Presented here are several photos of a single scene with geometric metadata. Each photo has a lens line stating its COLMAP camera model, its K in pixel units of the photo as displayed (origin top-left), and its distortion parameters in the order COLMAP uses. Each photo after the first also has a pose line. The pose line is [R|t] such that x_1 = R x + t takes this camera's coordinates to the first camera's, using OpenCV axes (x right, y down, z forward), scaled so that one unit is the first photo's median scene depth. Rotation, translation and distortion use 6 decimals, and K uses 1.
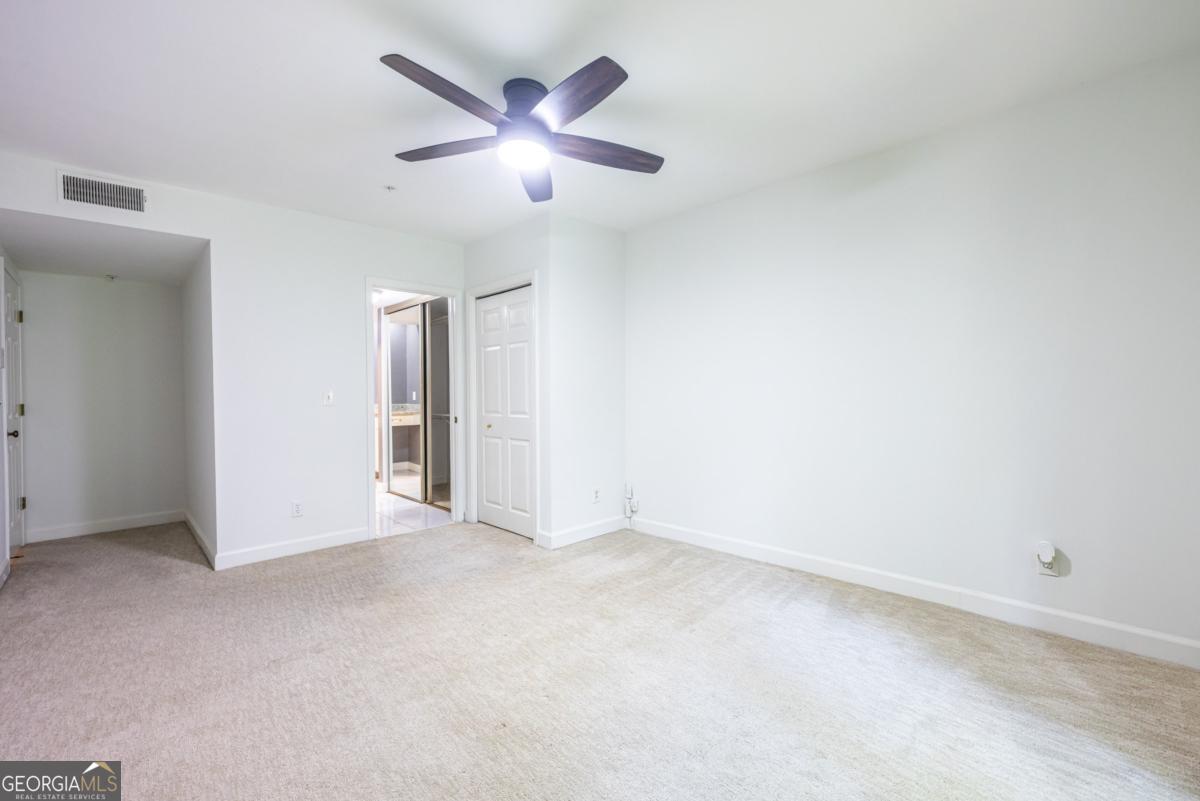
lens RADIAL K [[513.2, 0, 594.6], [0, 513.2, 397.4], [0, 0, 1]] dist [0.004175, -0.001252]
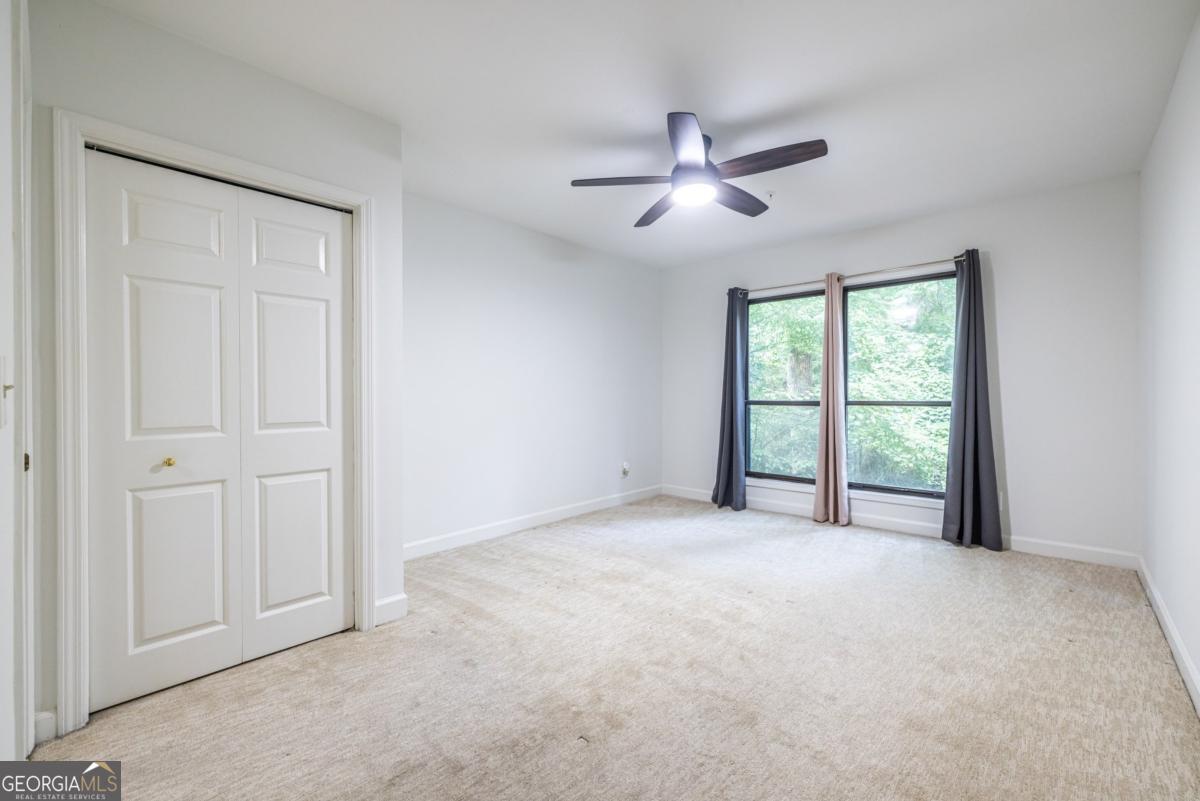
lens RADIAL K [[513.2, 0, 615.7], [0, 513.2, 399.2], [0, 0, 1]] dist [0.004175, -0.001252]
pose [[-0.111150, -0.002632, 0.993800, -0.968833], [-0.001122, 0.999996, 0.002523, 0.000152], [-0.993803, -0.000835, -0.111152, 0.952541]]
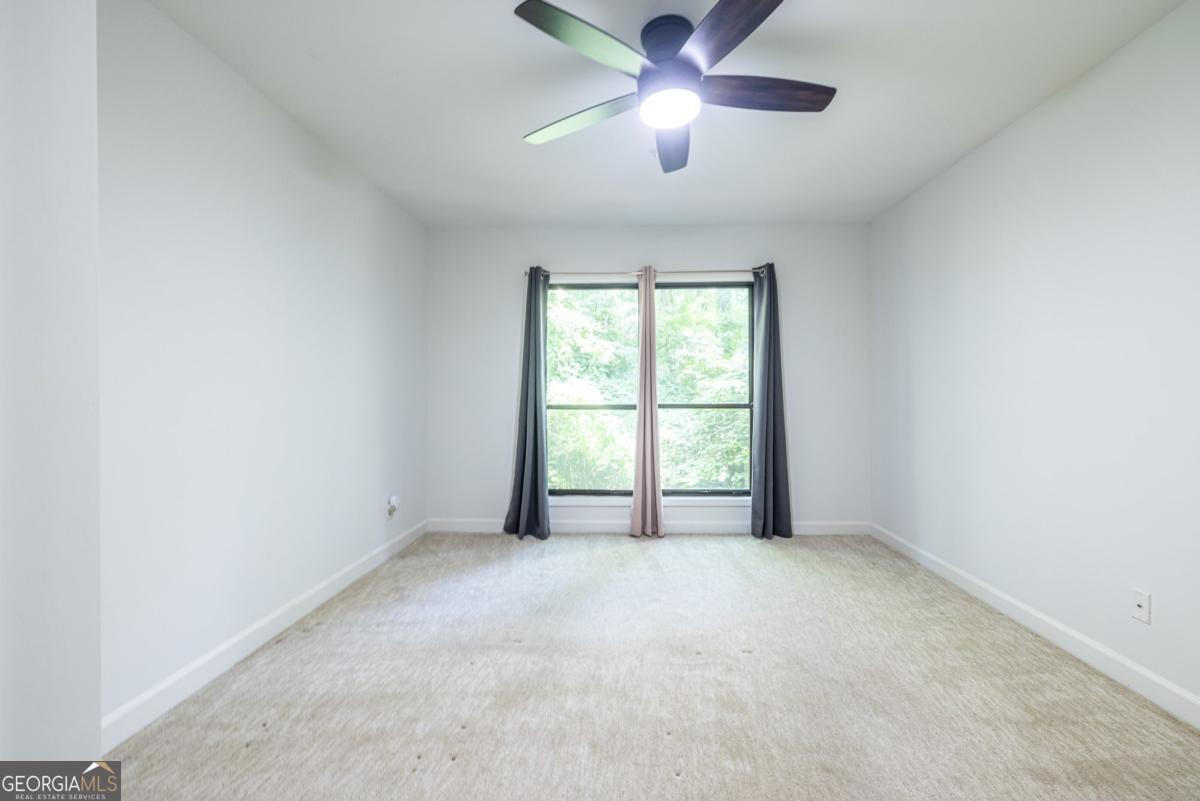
lens RADIAL K [[513.2, 0, 611.8], [0, 513.2, 400.5], [0, 0, 1]] dist [0.004175, -0.001252]
pose [[-0.718617, 0.002674, 0.695401, -0.476294], [0.005272, 0.999985, 0.001602, -0.004038], [-0.695386, 0.004817, -0.718620, 1.211209]]
